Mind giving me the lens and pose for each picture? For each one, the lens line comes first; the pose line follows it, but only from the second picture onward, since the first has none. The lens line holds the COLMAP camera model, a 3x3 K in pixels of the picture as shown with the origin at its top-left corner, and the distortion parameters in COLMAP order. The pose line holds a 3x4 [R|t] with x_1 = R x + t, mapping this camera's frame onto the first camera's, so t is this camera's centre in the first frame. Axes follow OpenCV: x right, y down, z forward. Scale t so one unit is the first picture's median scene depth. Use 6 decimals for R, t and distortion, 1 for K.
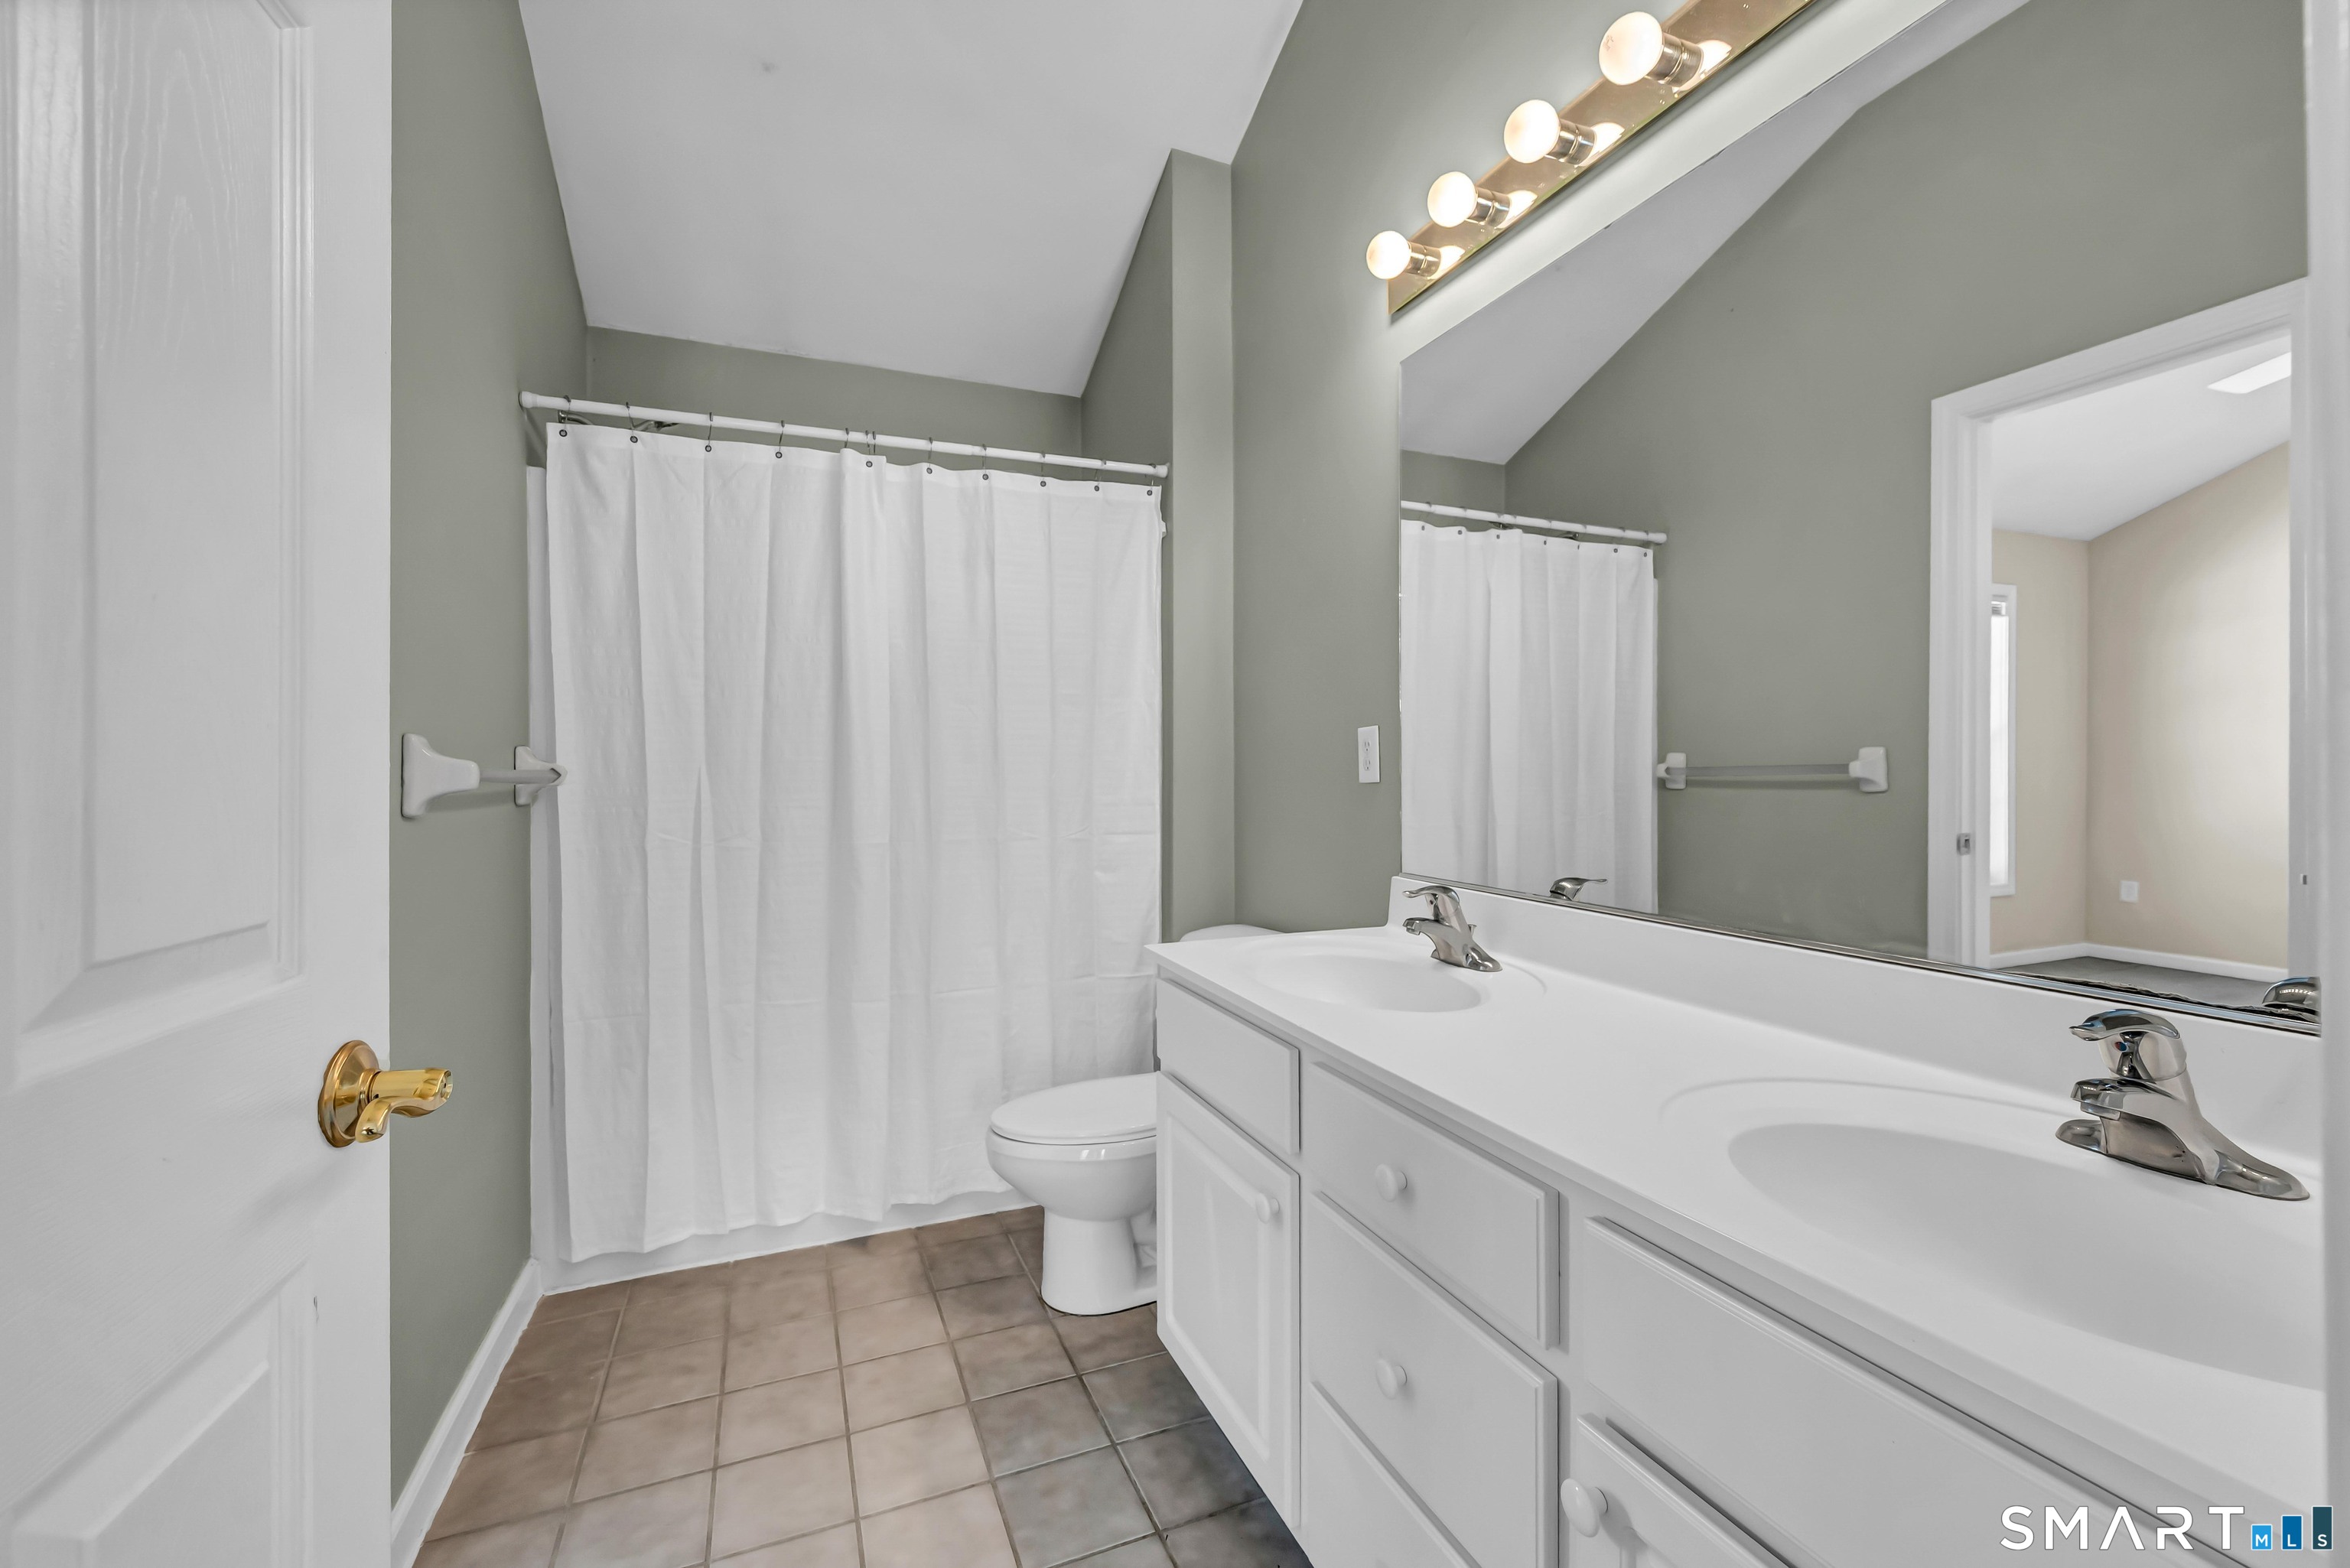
lens RADIAL K [[953.4, 0, 1180.9], [0, 953.4, 781.2], [0, 0, 1]] dist [-0.003605, -0.000509]
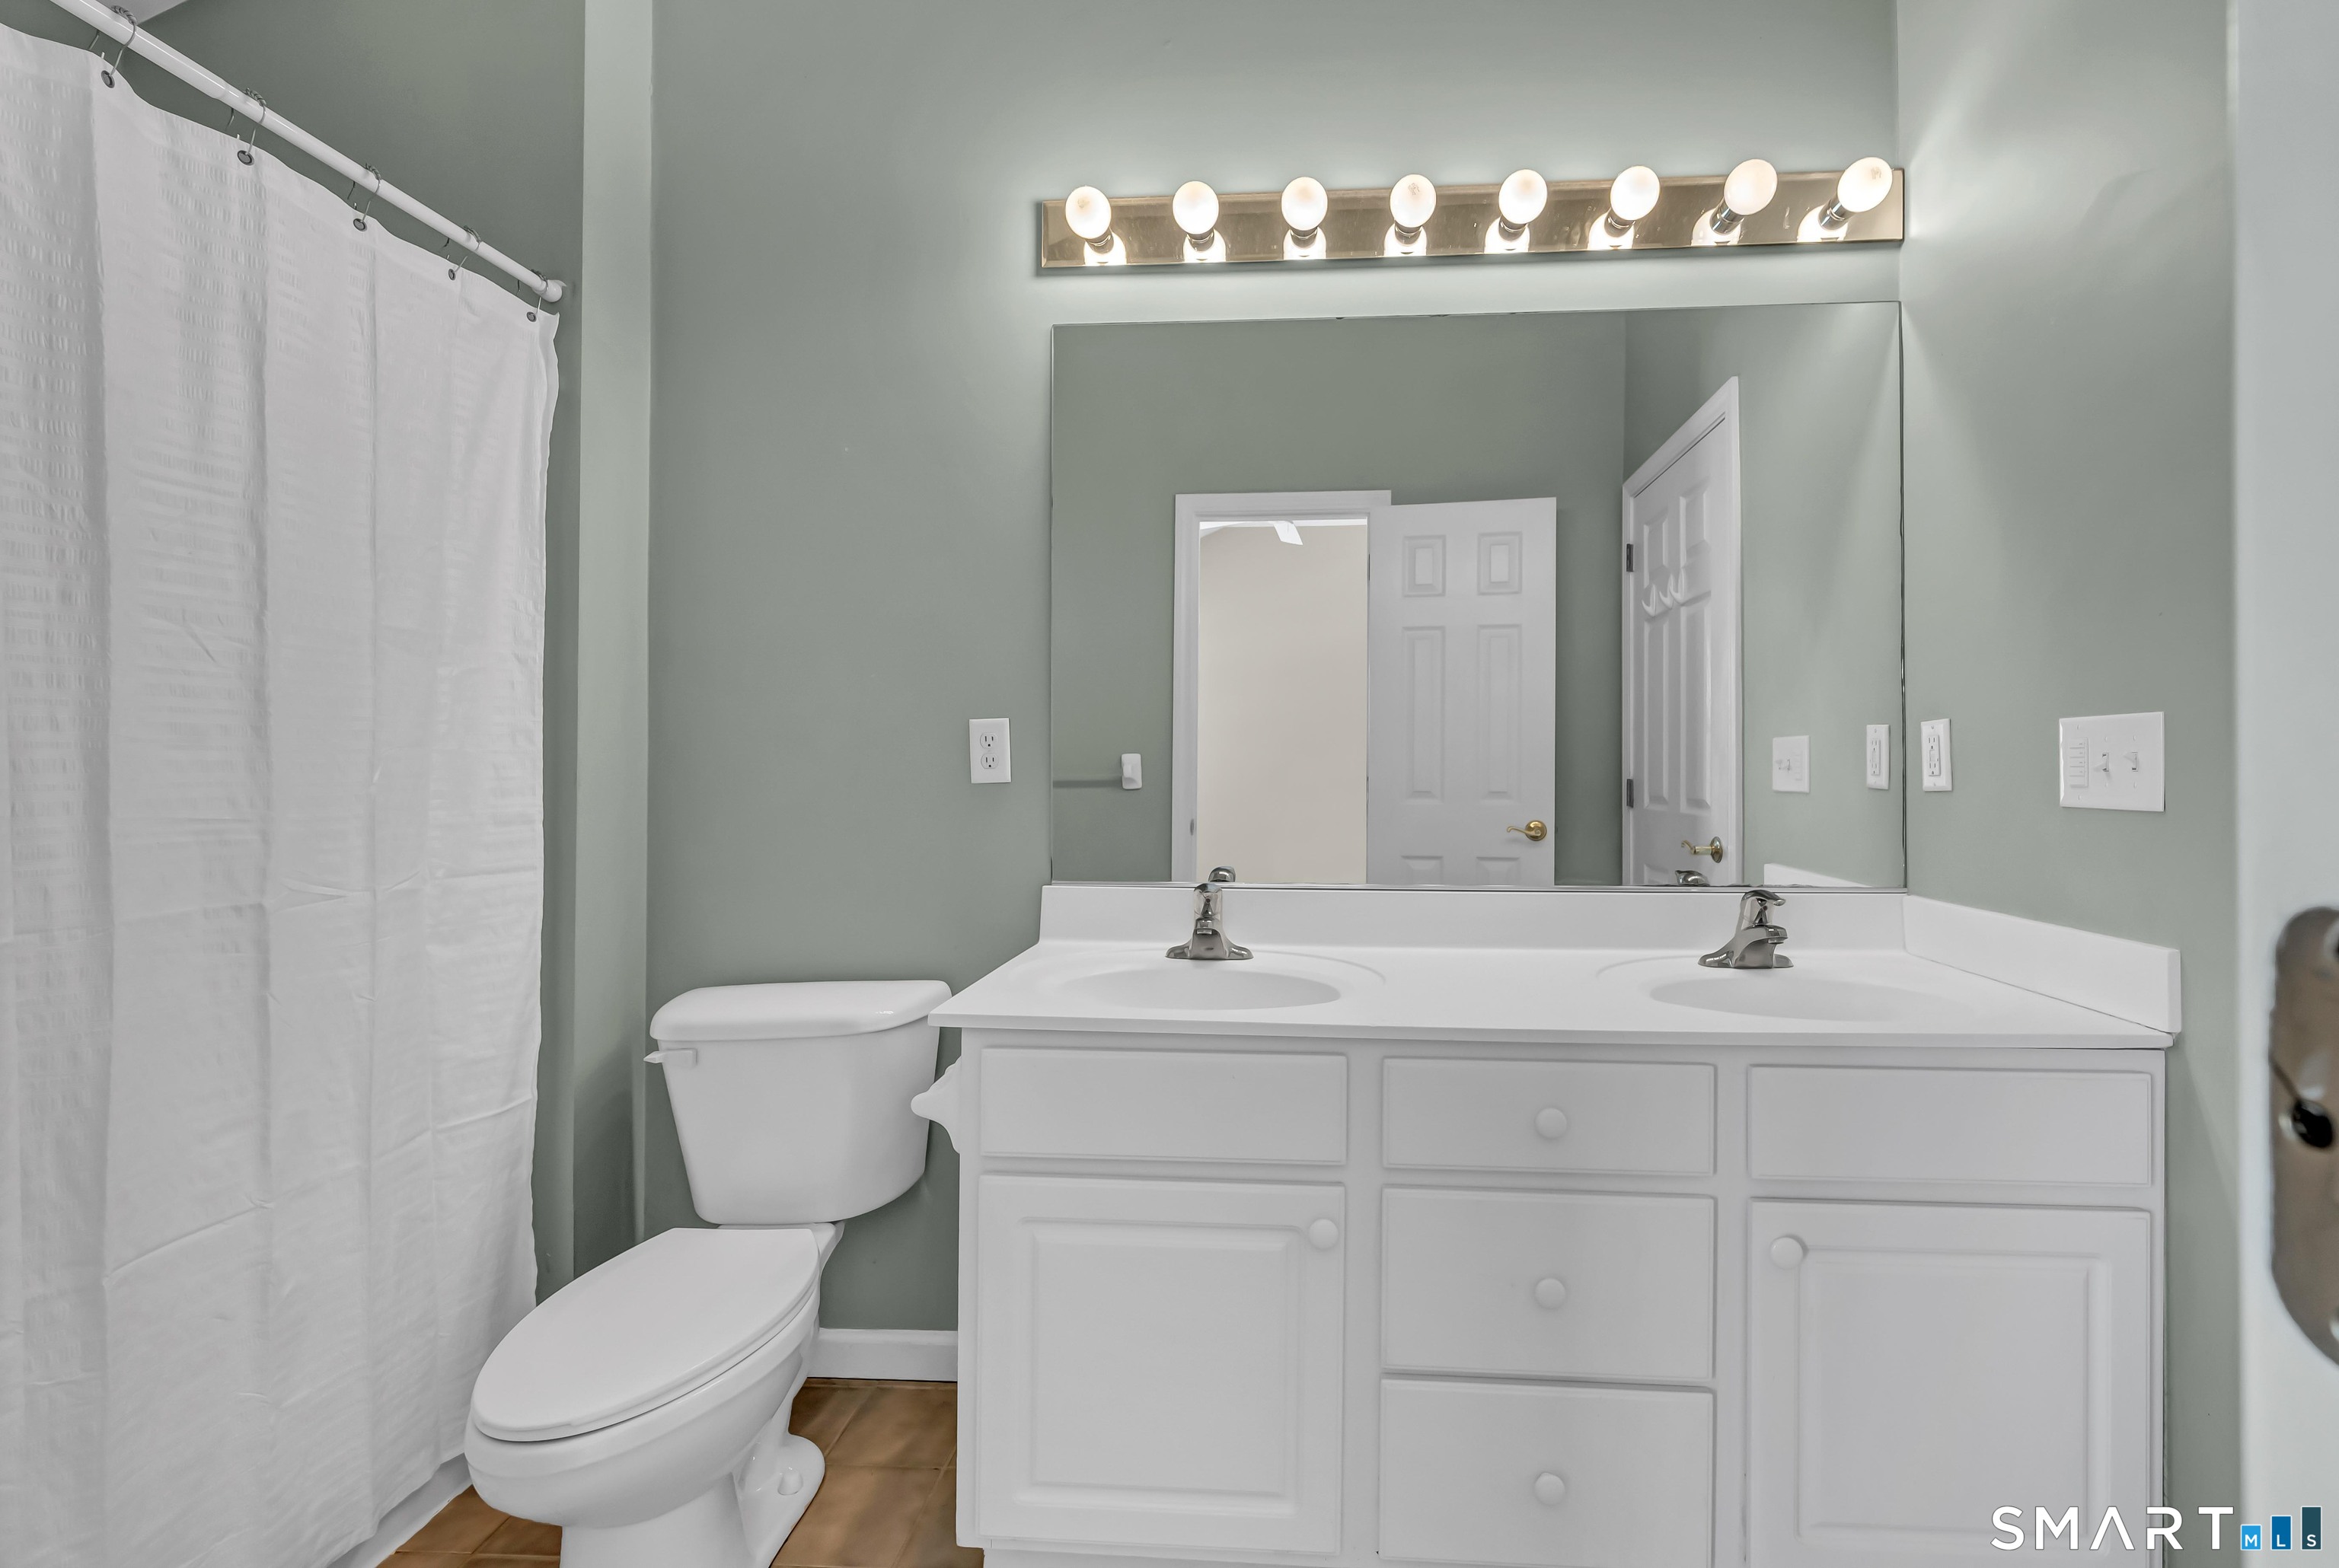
lens RADIAL K [[976.0, 0, 1266.3], [0, 976.0, 769.9], [0, 0, 1]] dist [-0.010412, -0.000157]
pose [[0.436167, 0.006844, 0.899840, -0.390513], [0.008620, 0.999893, -0.011784, 0.001903], [-0.899824, 0.012897, 0.436062, 0.304771]]
